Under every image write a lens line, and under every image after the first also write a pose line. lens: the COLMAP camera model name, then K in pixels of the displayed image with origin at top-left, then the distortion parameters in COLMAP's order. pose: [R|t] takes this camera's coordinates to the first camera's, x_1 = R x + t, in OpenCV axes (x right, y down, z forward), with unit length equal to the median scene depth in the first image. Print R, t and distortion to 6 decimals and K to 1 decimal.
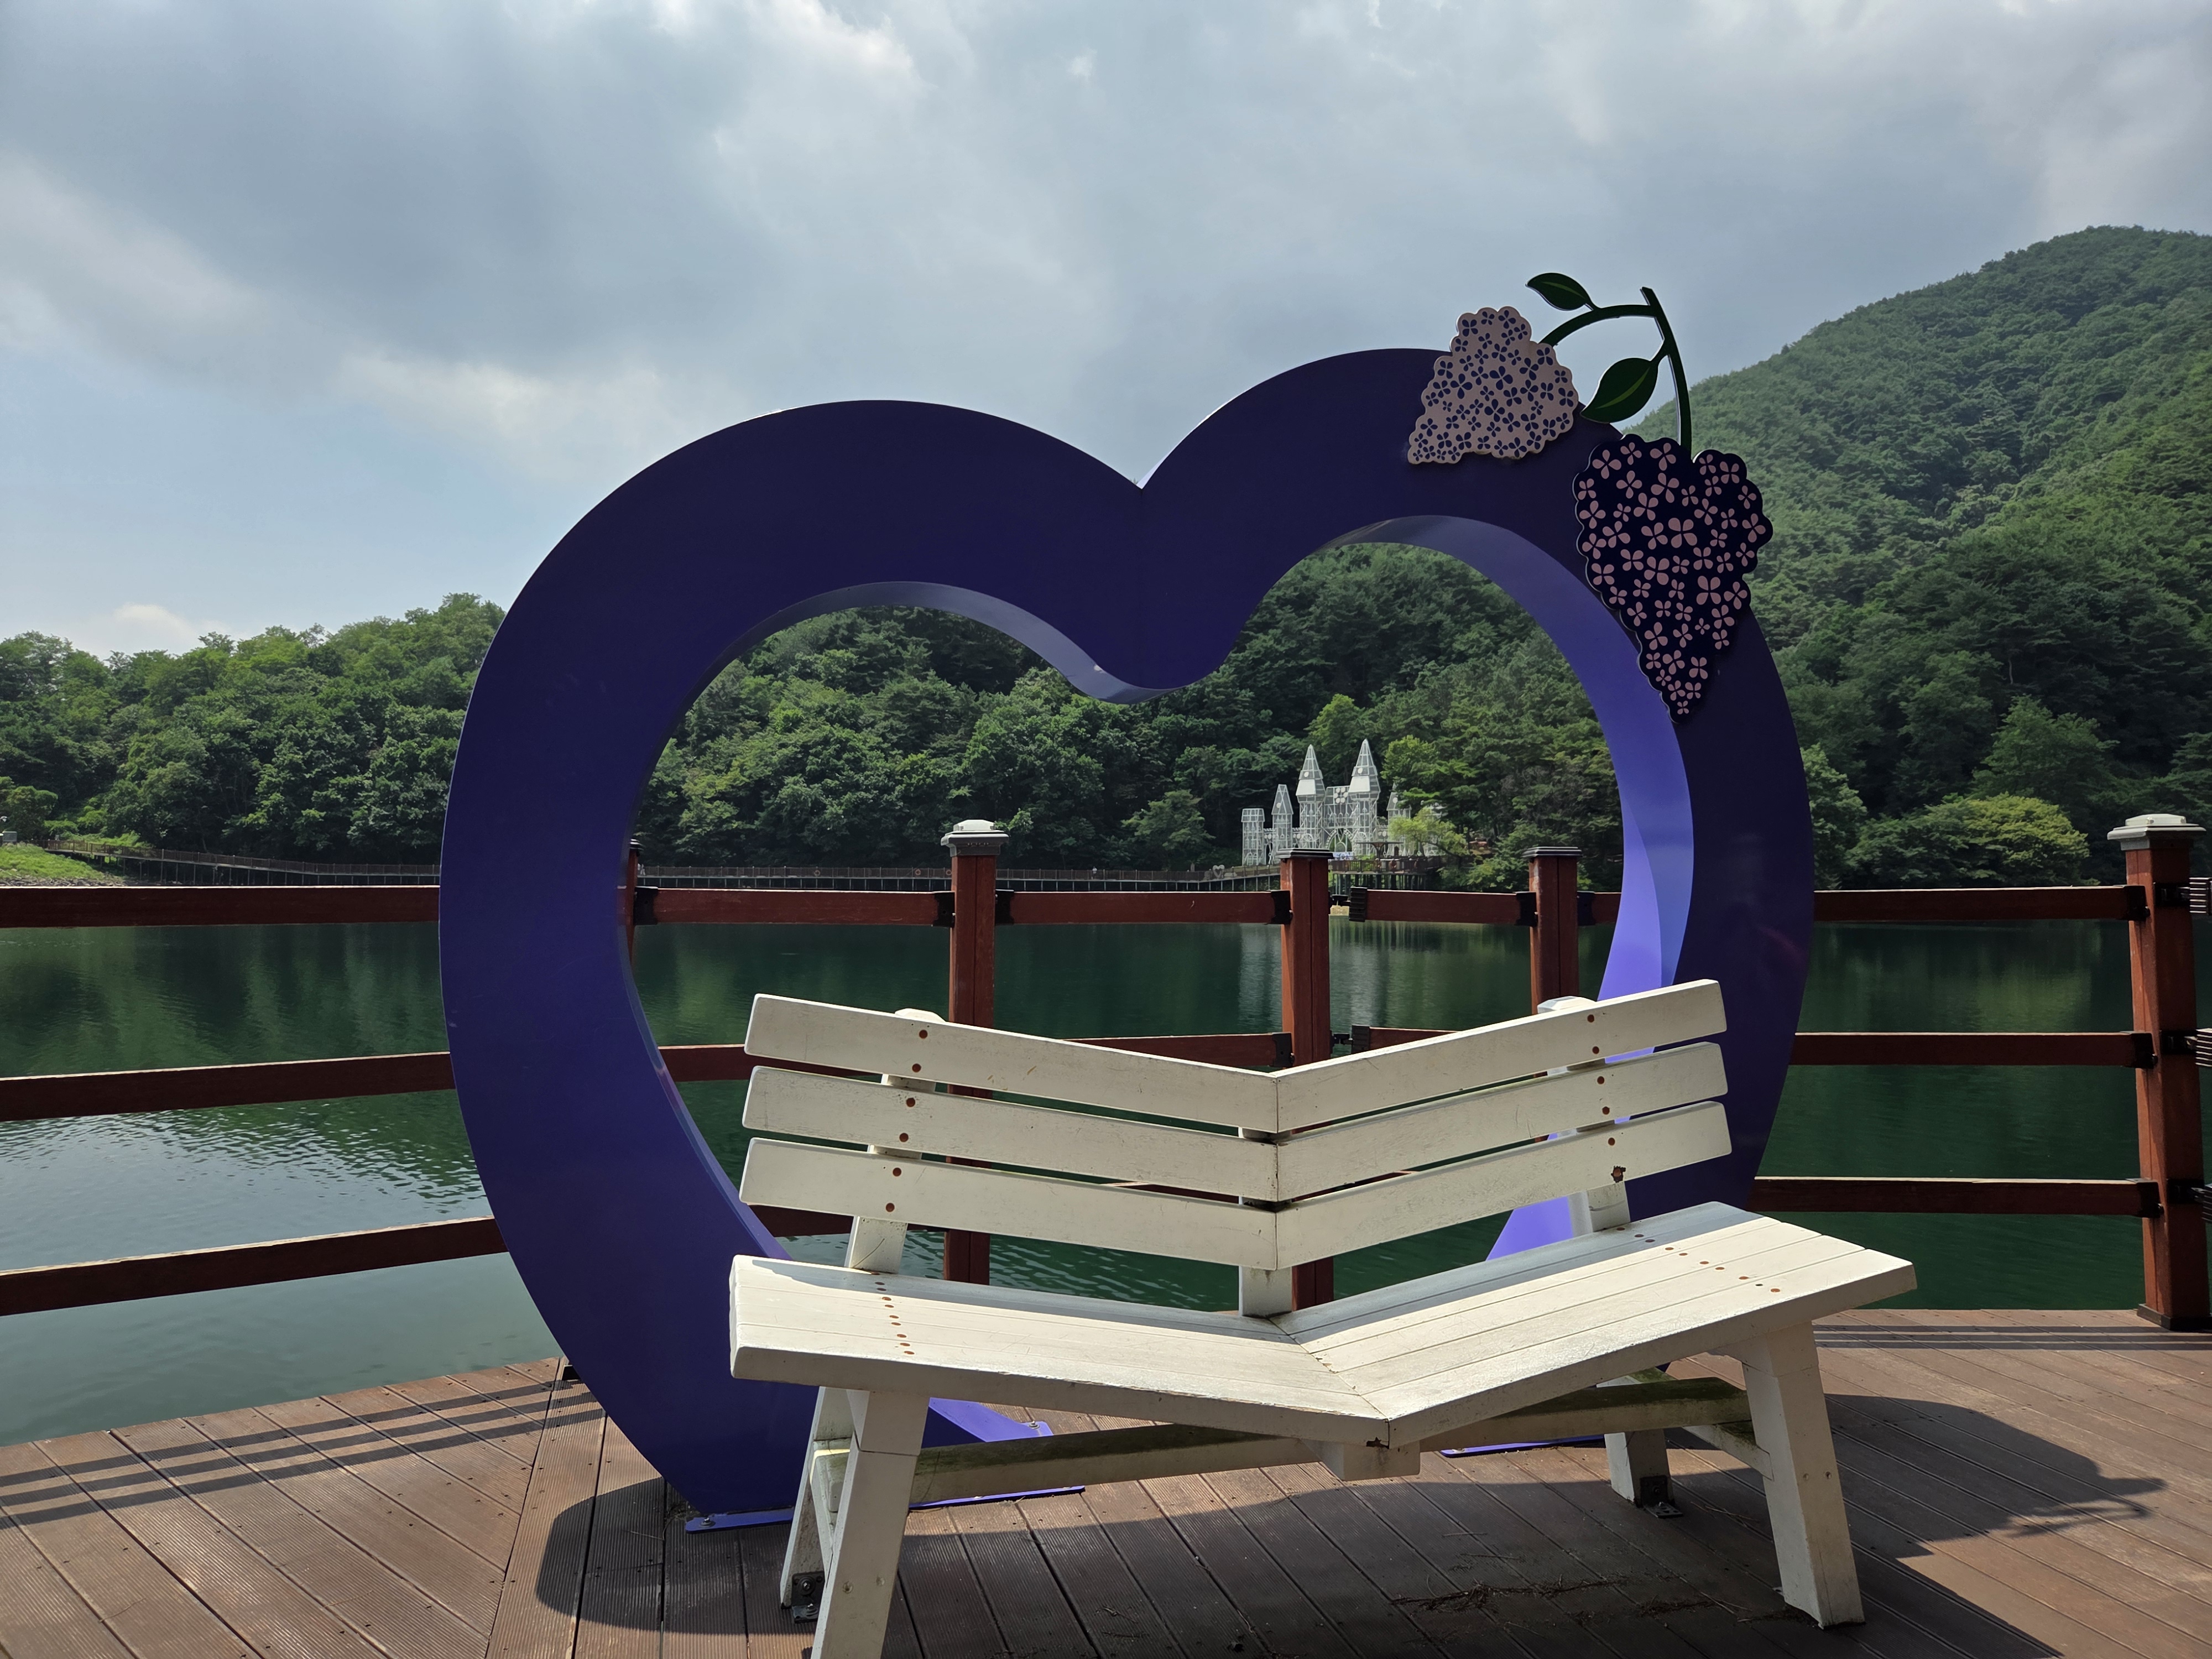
lens RADIAL K [[1467.4, 0, 1114.3], [0, 1467.4, 812.6], [0, 0, 1]] dist [0.050195, -0.021155]
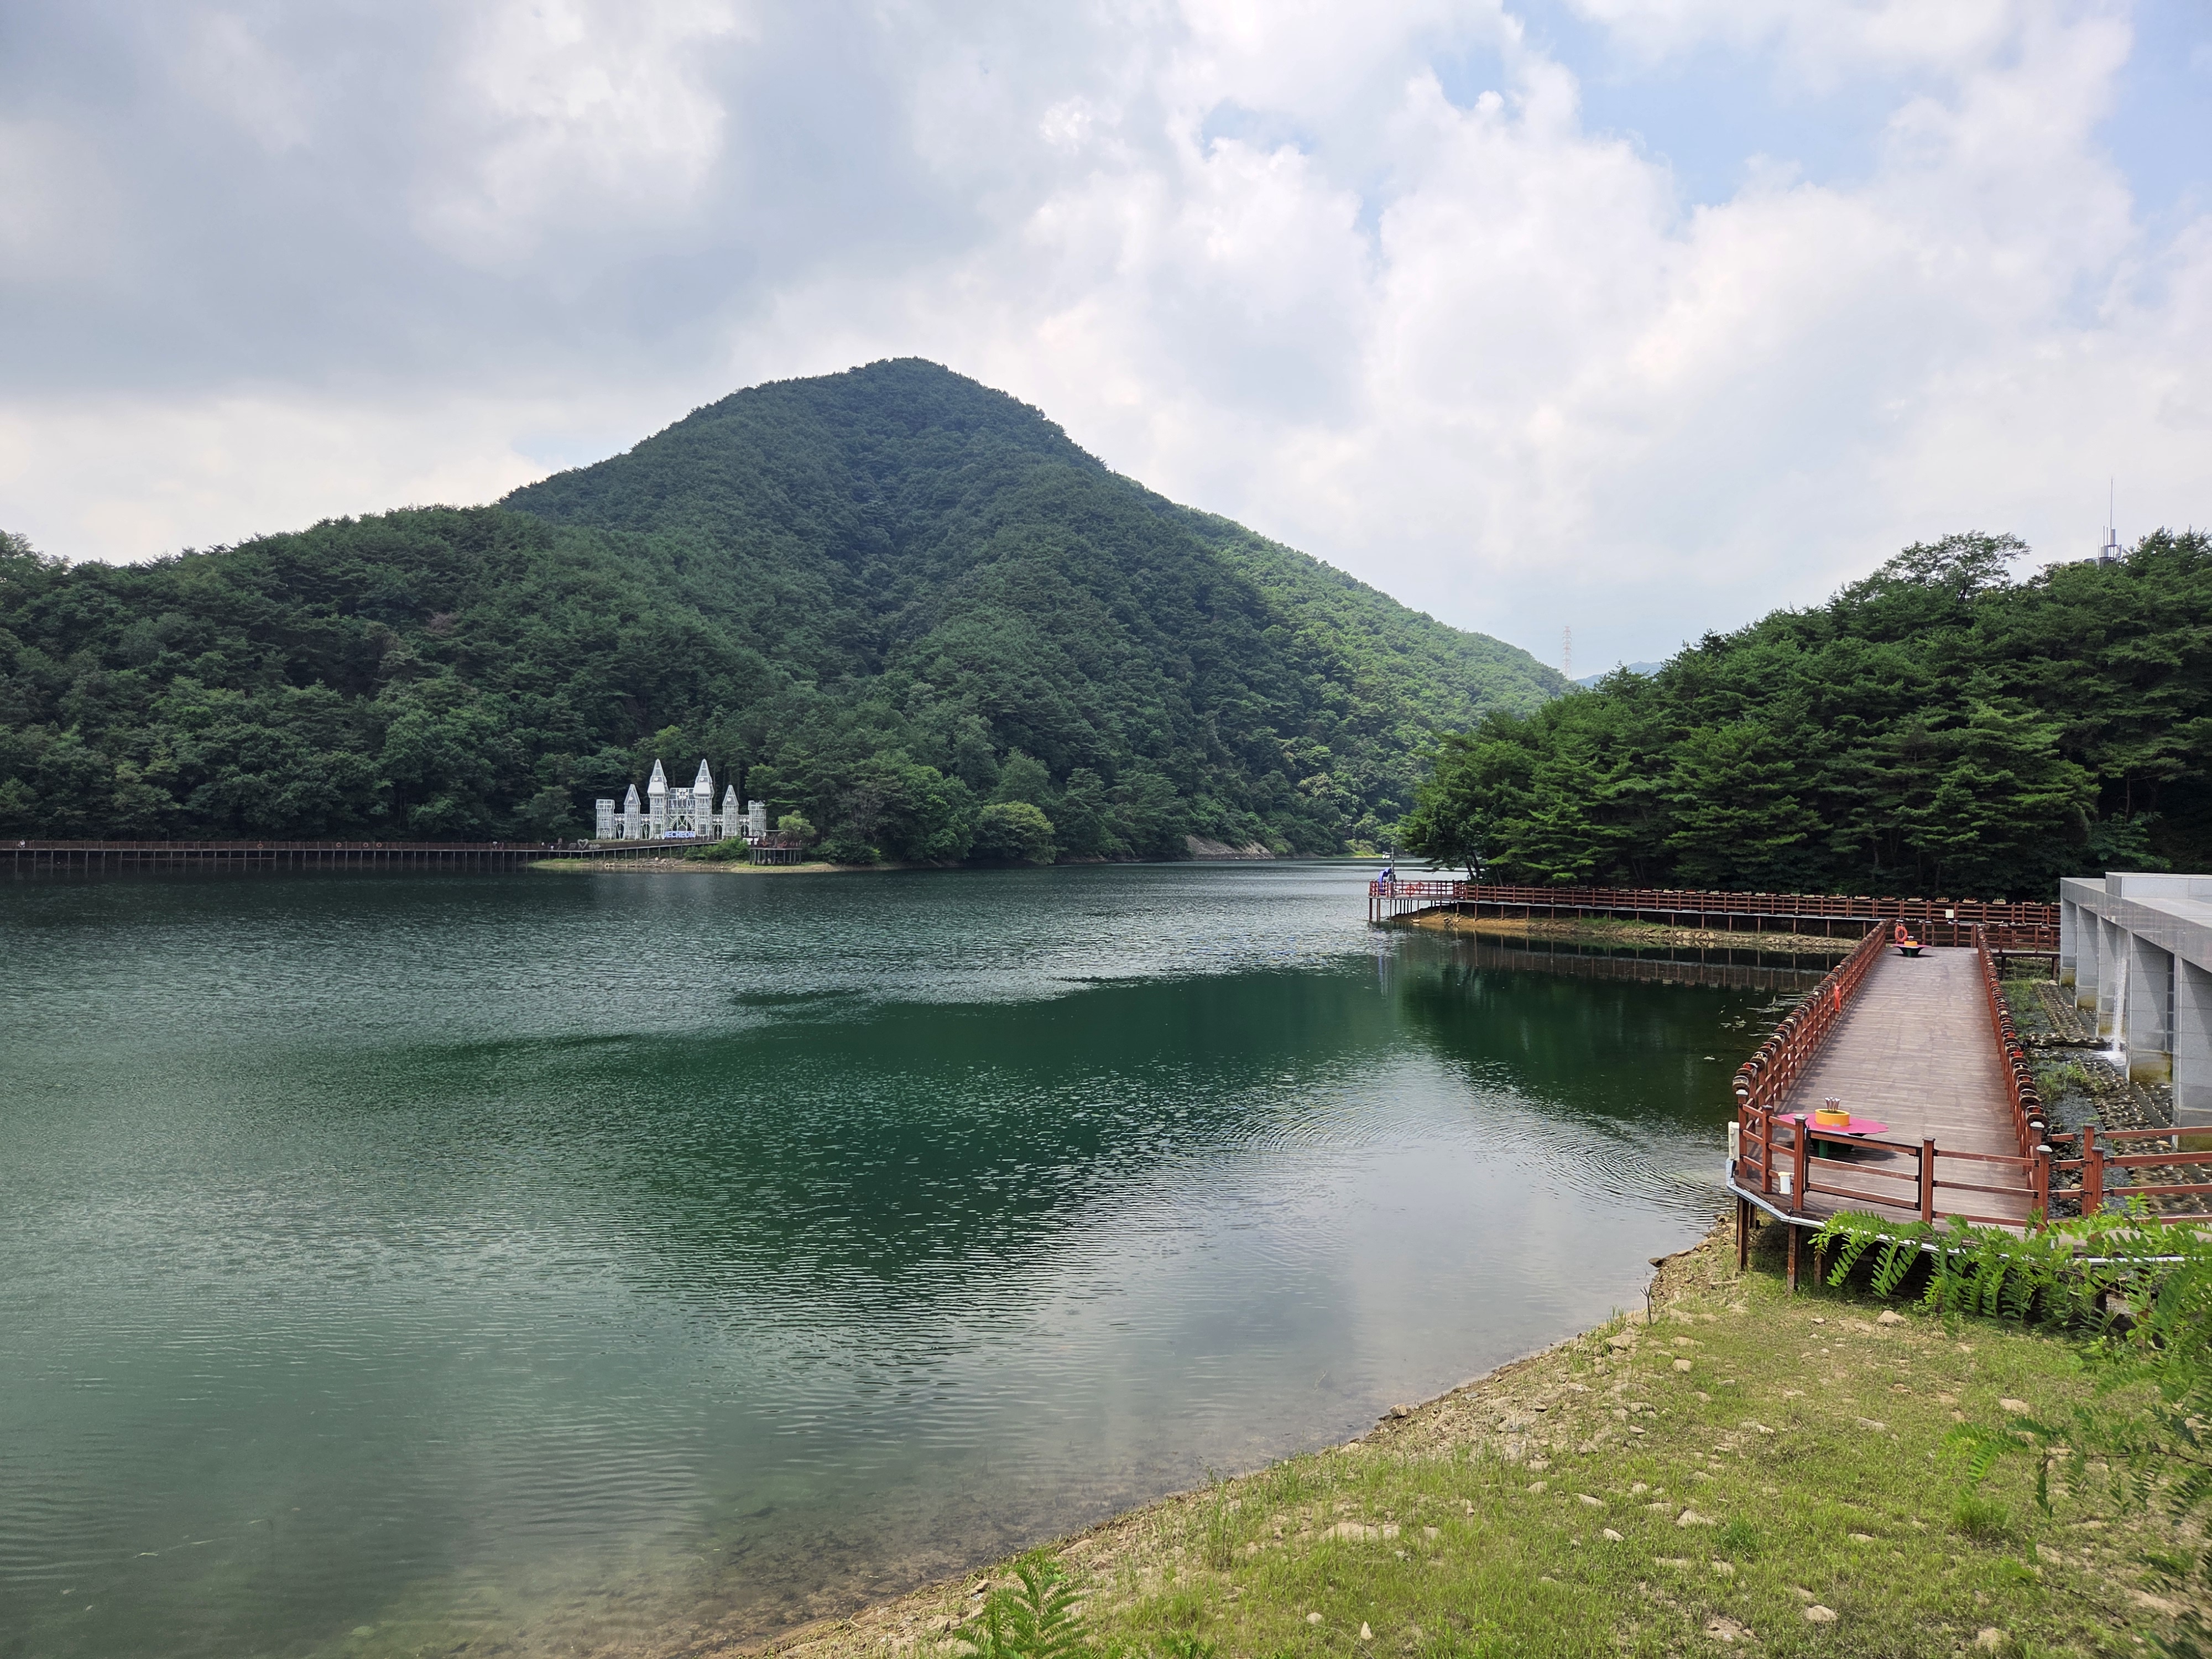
lens RADIAL K [[1467.4, 0, 1108.7], [0, 1467.4, 835.8], [0, 0, 1]] dist [0.050195, -0.021155]
pose [[0.717869, -0.001331, 0.696177, -0.543445], [-0.034237, 0.998721, 0.037213, -0.037075], [-0.695336, -0.050549, 0.716905, -0.371921]]
